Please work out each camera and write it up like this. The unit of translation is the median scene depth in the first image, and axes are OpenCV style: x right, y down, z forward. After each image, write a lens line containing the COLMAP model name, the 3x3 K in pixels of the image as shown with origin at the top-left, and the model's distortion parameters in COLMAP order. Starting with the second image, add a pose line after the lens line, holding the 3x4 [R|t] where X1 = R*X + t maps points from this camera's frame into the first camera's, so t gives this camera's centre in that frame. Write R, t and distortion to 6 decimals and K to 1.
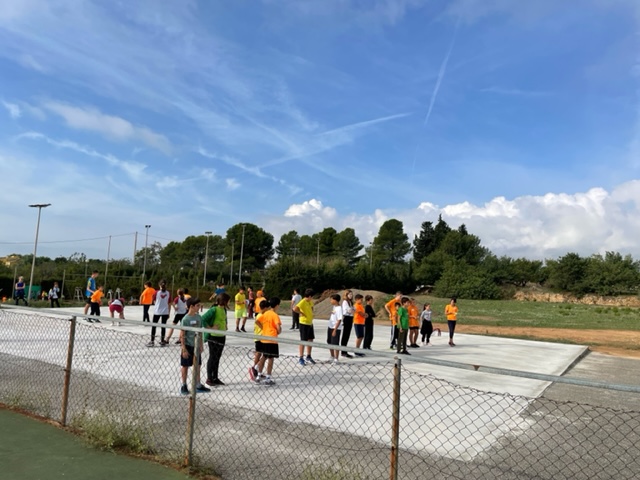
lens RADIAL K [[486.5, 0, 320.2], [0, 486.5, 265.2], [0, 0, 1]] dist [0.078305, 0.000609]
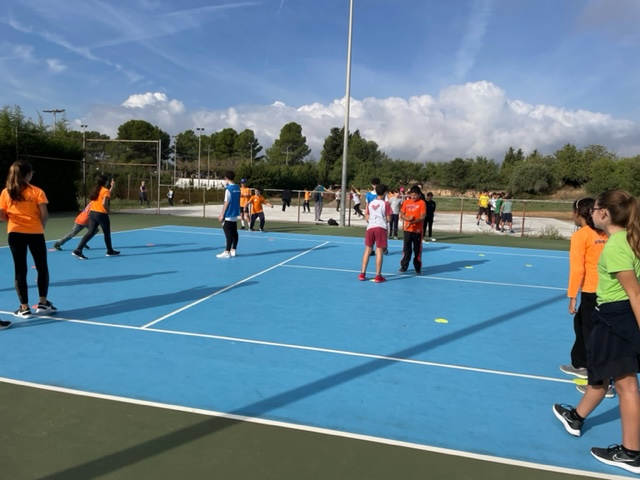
lens RADIAL K [[487.3, 0, 320.0], [0, 487.3, 240.0], [0, 0, 1]] dist [0.104347, -0.121582]
pose [[0.951754, -0.044425, 0.303628, -0.098031], [-0.003102, 0.988021, 0.154286, -0.004203], [-0.306845, -0.147785, 0.940216, -0.049790]]
